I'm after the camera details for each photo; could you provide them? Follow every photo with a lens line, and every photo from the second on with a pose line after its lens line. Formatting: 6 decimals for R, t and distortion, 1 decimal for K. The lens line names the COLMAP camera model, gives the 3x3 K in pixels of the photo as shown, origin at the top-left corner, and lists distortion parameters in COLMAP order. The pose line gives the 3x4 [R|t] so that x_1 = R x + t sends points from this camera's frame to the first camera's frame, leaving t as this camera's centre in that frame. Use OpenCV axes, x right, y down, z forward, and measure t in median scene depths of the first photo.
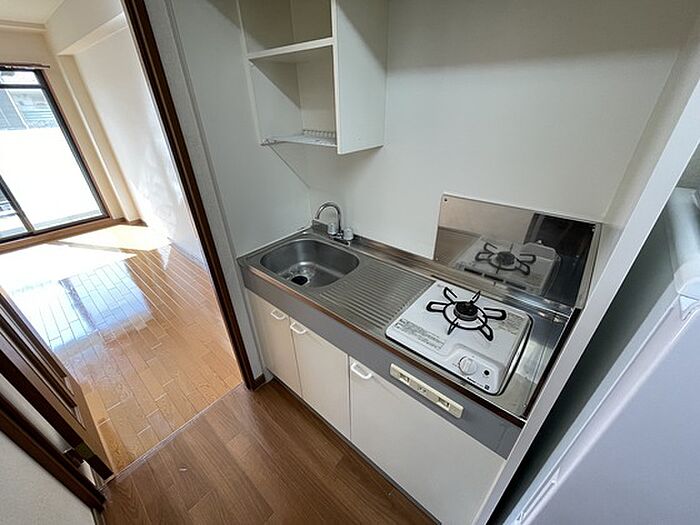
lens RADIAL K [[280.6, 0, 350.0], [0, 280.6, 262.5], [0, 0, 1]] dist [-0.002029, -0.000028]
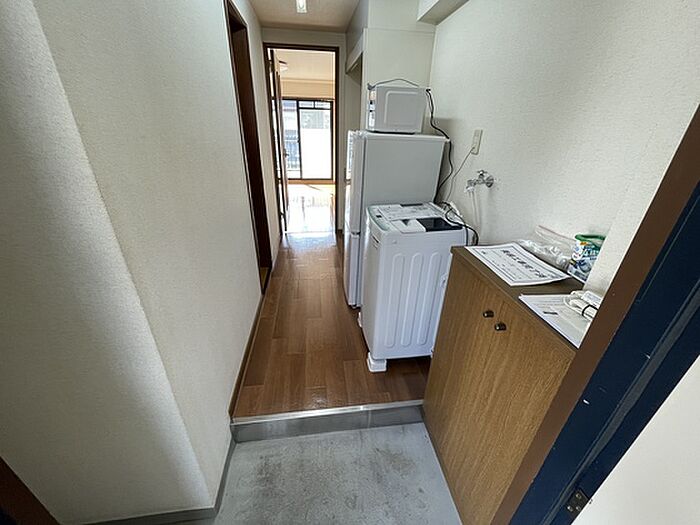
lens RADIAL K [[287.2, 0, 350.0], [0, 287.2, 262.5], [0, 0, 1]] dist [0.002978, 0.000304]
pose [[0.739805, 0.316822, -0.593560, 0.556351], [-0.363421, 0.930597, 0.043758, 0.244324], [0.566228, 0.183339, 0.803600, -0.361990]]
